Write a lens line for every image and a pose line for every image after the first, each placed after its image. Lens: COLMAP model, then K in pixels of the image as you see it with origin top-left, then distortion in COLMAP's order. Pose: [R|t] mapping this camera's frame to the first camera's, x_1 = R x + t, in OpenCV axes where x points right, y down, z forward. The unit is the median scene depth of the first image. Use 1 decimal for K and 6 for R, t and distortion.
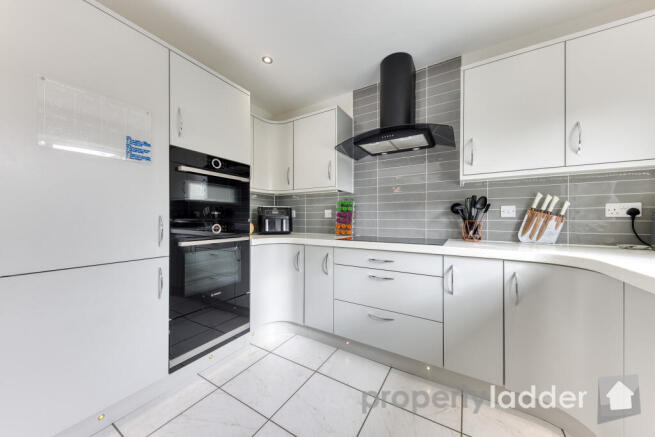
lens RADIAL K [[224.4, 0, 327.5], [0, 224.4, 218.5], [0, 0, 1]] dist [-0.000283, -0.000061]
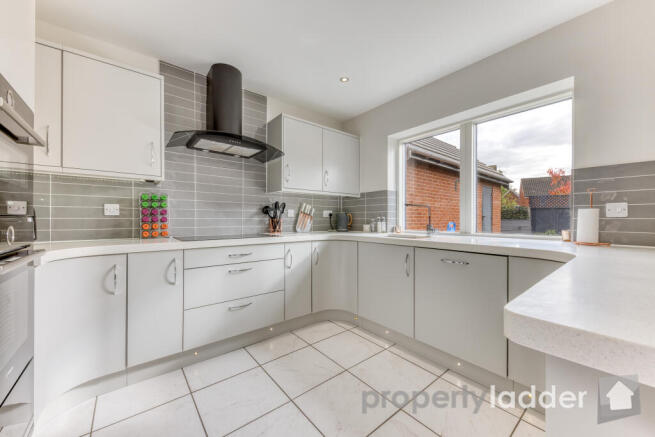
lens RADIAL K [[244.0, 0, 327.5], [0, 244.0, 218.5], [0, 0, 1]] dist [-0.000098, -0.000023]
pose [[0.327771, 0.001115, 0.944757, -0.678151], [-0.003556, 0.999994, 0.000054, 0.004609], [-0.944751, -0.003377, 0.327773, 0.174815]]
